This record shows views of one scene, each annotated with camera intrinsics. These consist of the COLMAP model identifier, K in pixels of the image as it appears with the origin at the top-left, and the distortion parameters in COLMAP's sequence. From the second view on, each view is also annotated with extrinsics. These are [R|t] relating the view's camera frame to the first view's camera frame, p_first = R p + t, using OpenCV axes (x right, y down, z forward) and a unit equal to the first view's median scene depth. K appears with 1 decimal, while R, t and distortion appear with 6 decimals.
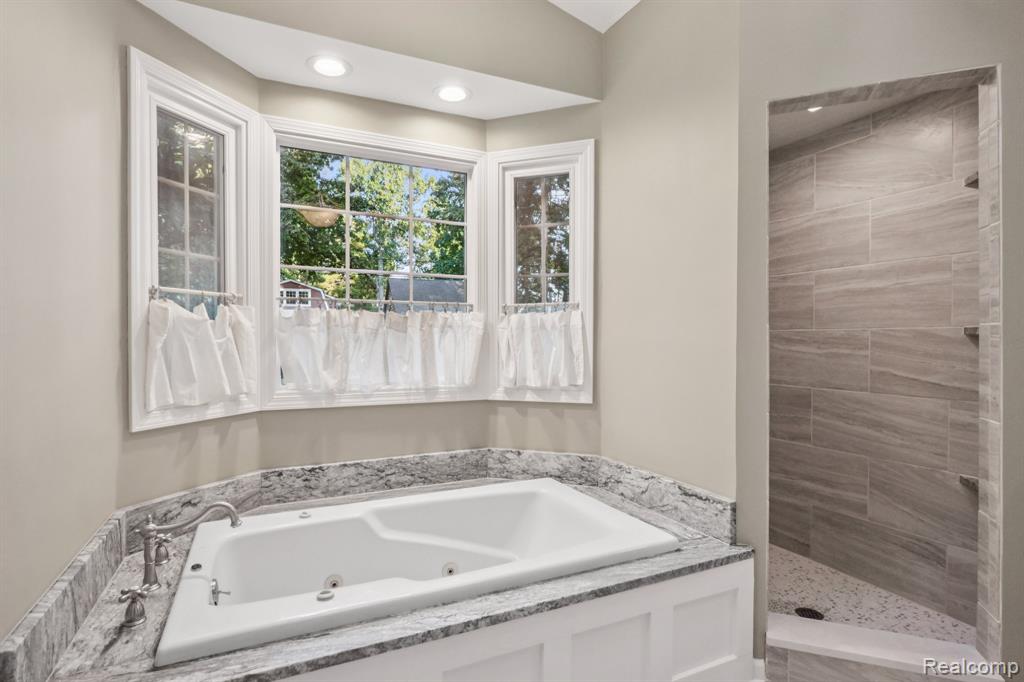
lens RADIAL K [[529.0, 0, 512.9], [0, 529.0, 348.8], [0, 0, 1]] dist [-0.013993, 0.000163]
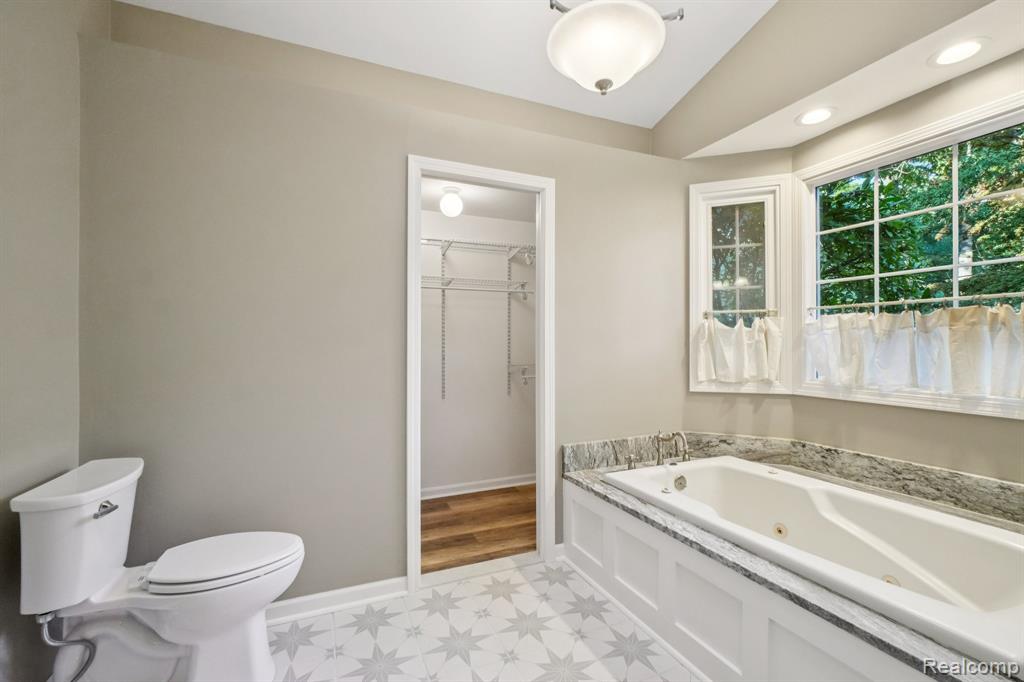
lens RADIAL K [[444.0, 0, 512.5], [0, 444.0, 338.3], [0, 0, 1]] dist [0.000715, -0.000459]
pose [[-0.036911, -0.009094, -0.999277, 0.690690], [-0.011151, 0.999900, -0.008688, -0.006850], [0.999256, 0.010822, -0.037009, 0.338170]]
